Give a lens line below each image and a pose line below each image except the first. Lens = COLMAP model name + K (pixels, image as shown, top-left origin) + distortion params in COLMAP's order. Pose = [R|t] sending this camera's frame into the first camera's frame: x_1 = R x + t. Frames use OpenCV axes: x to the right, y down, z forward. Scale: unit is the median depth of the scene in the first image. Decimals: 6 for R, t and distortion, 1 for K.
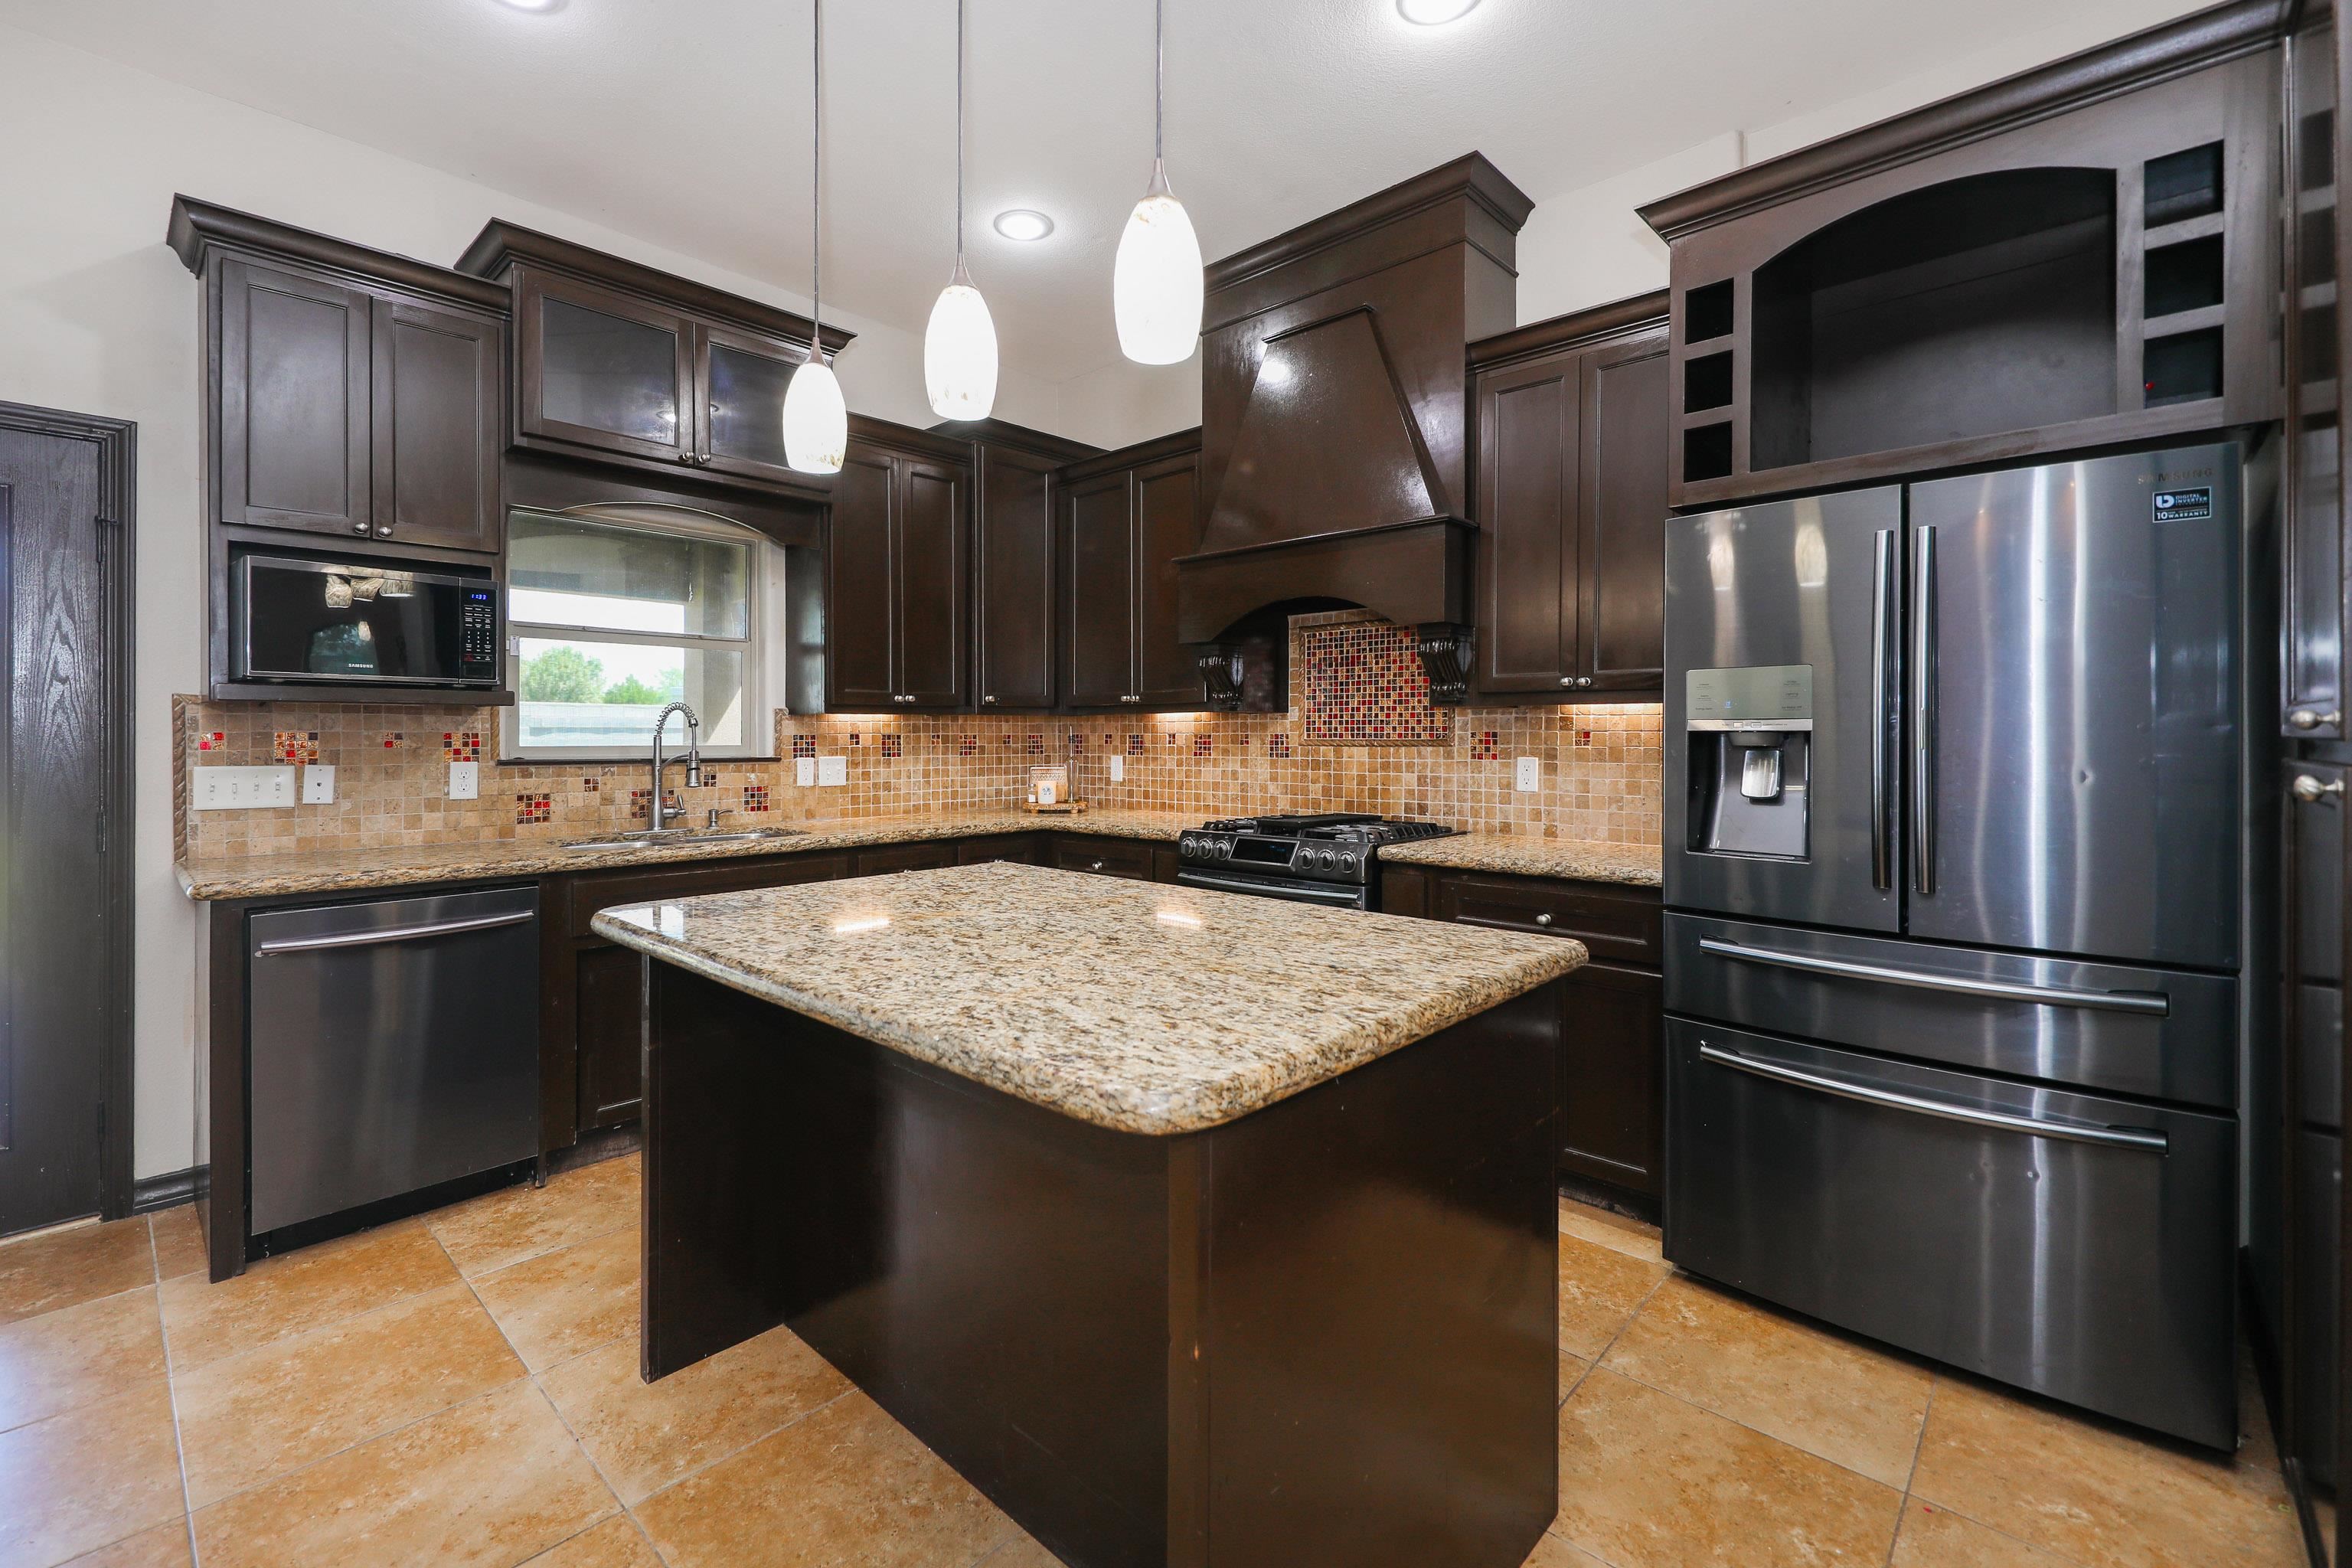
lens RADIAL K [[1012.1, 0, 1124.7], [0, 1012.1, 728.5], [0, 0, 1]] dist [0.014209, -0.000491]
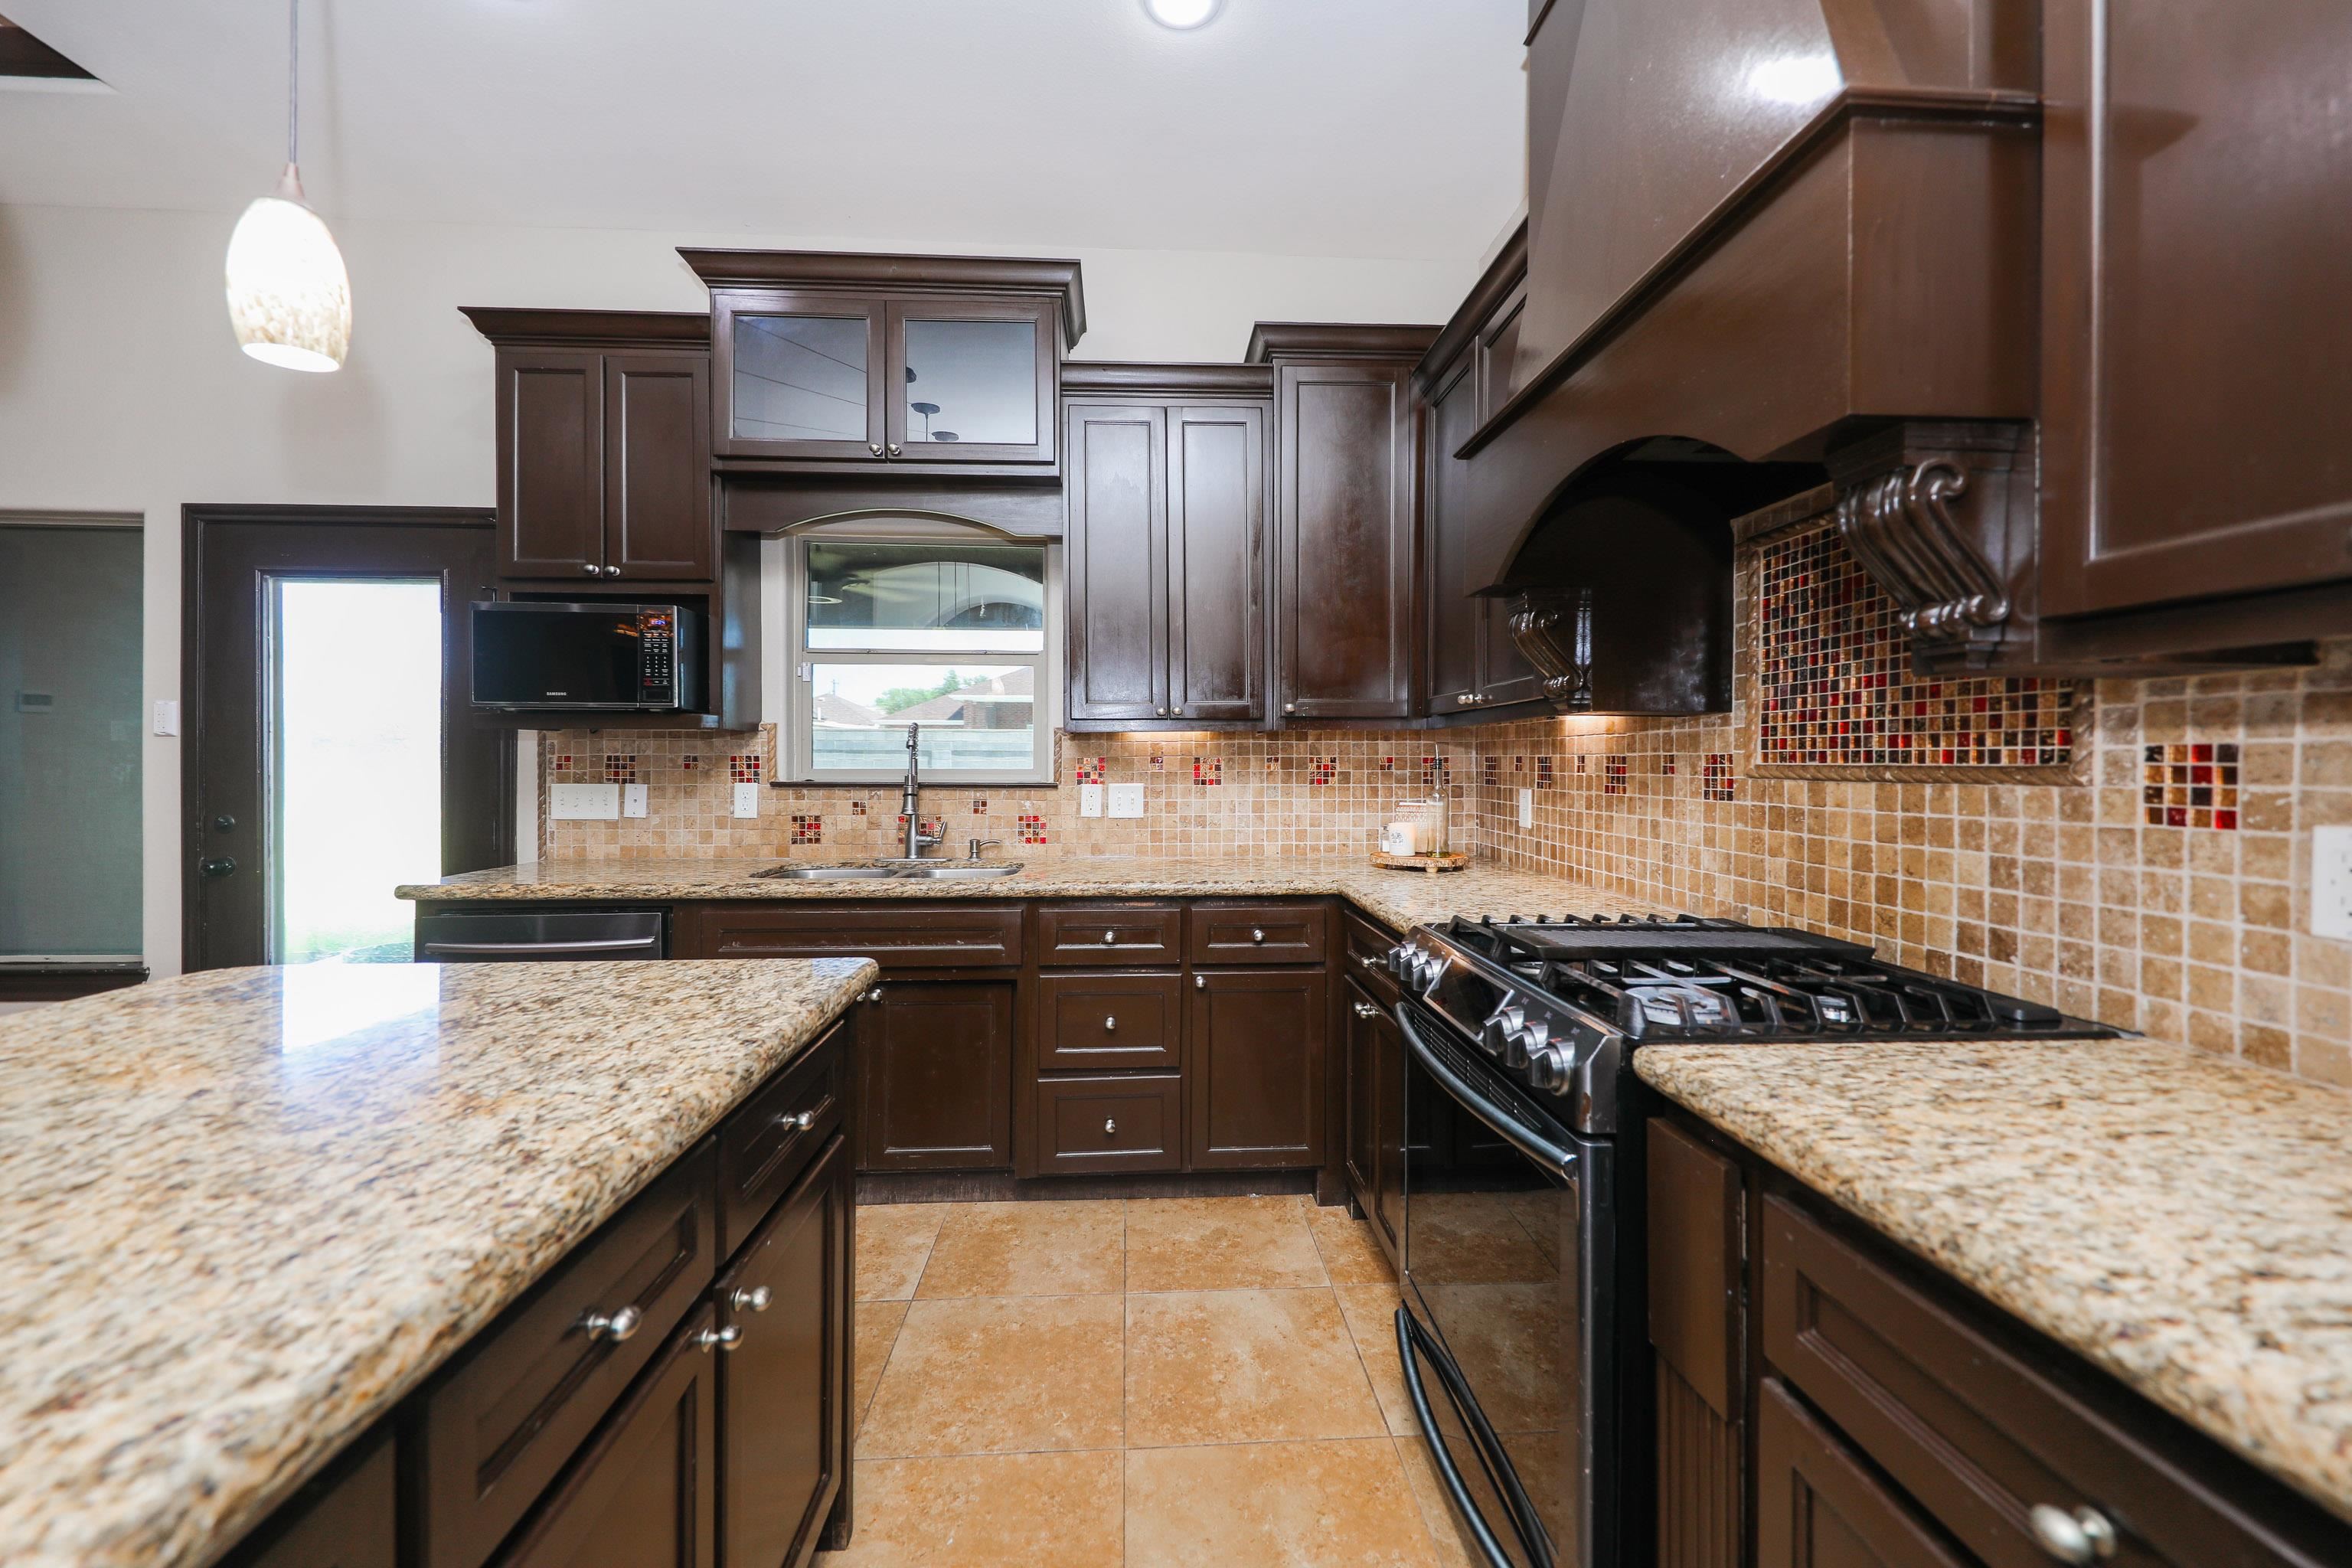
lens RADIAL K [[934.0, 0, 1170.3], [0, 934.0, 762.7], [0, 0, 1]] dist [0.011612, -0.002197]
pose [[0.737848, 0.002106, -0.674964, 0.293183], [0.004490, 0.999958, 0.008028, 0.005010], [0.674952, -0.008954, 0.737807, 0.503944]]
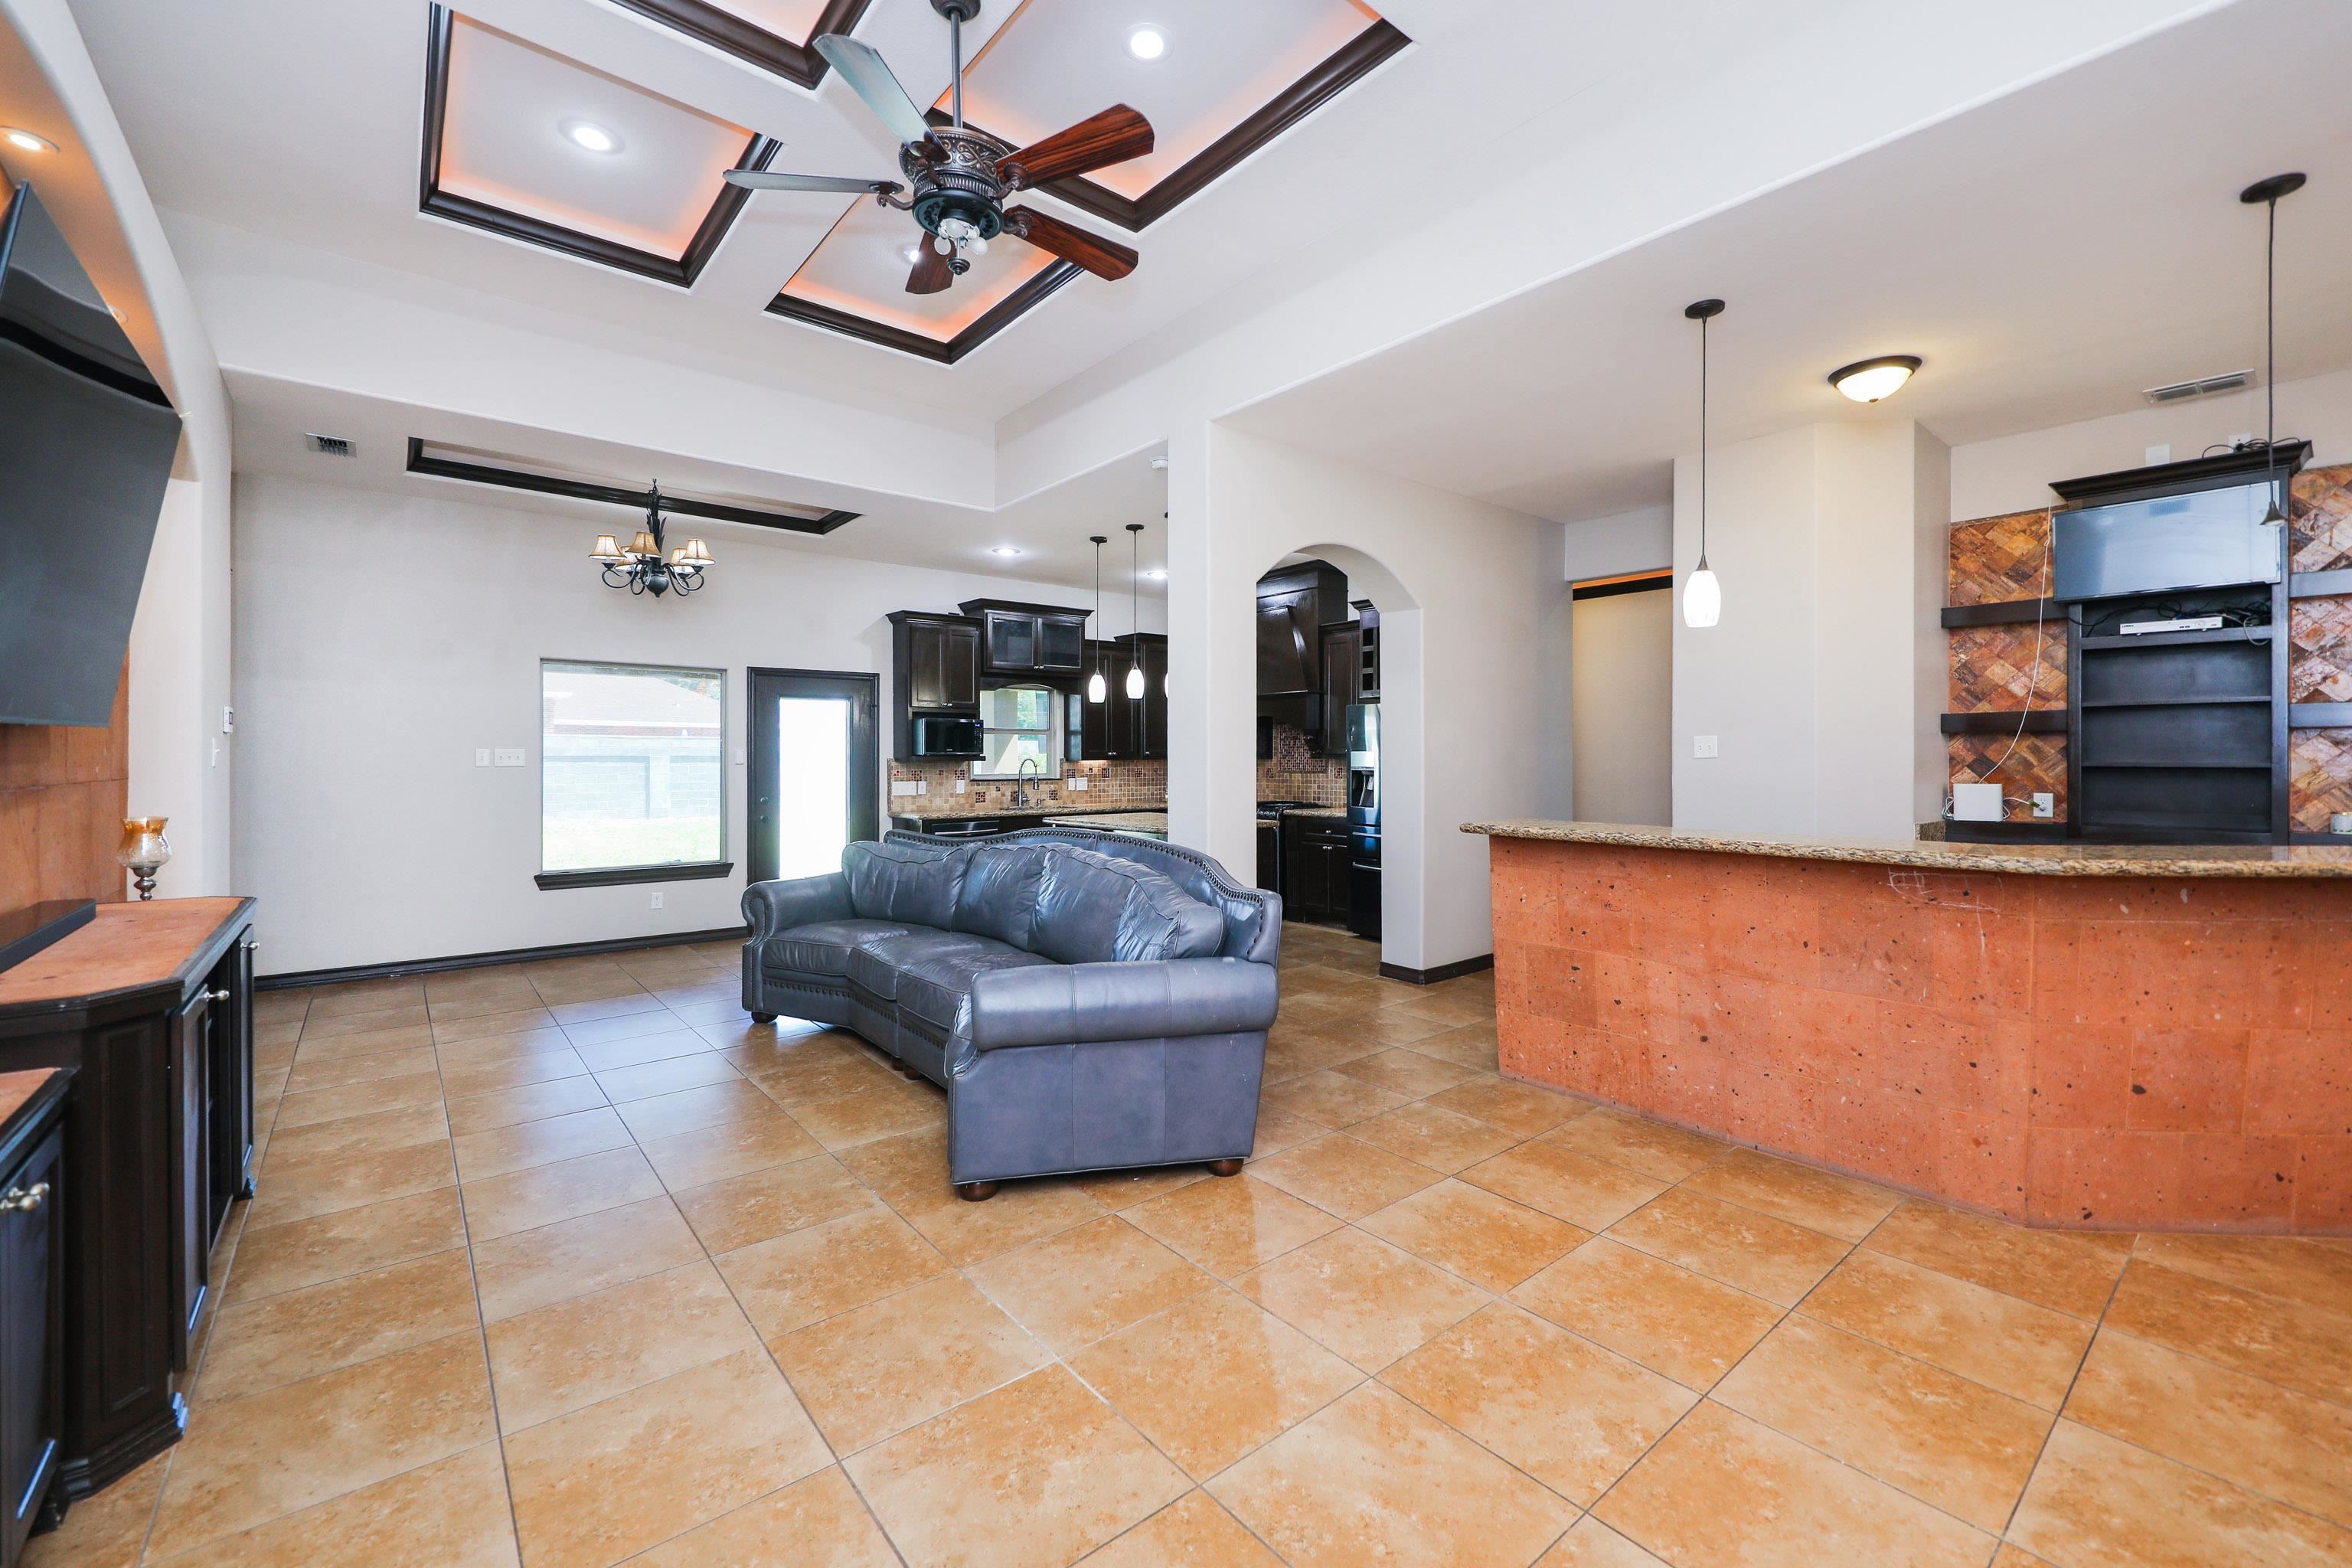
lens RADIAL K [[934.0, 0, 1174.3], [0, 934.0, 763.6], [0, 0, 1]] dist [0.011612, -0.002197]
pose [[0.993315, -0.003639, -0.115380, 0.200235], [0.004863, 0.999935, 0.010328, -0.030944], [0.115335, -0.010820, 0.993268, -1.287721]]
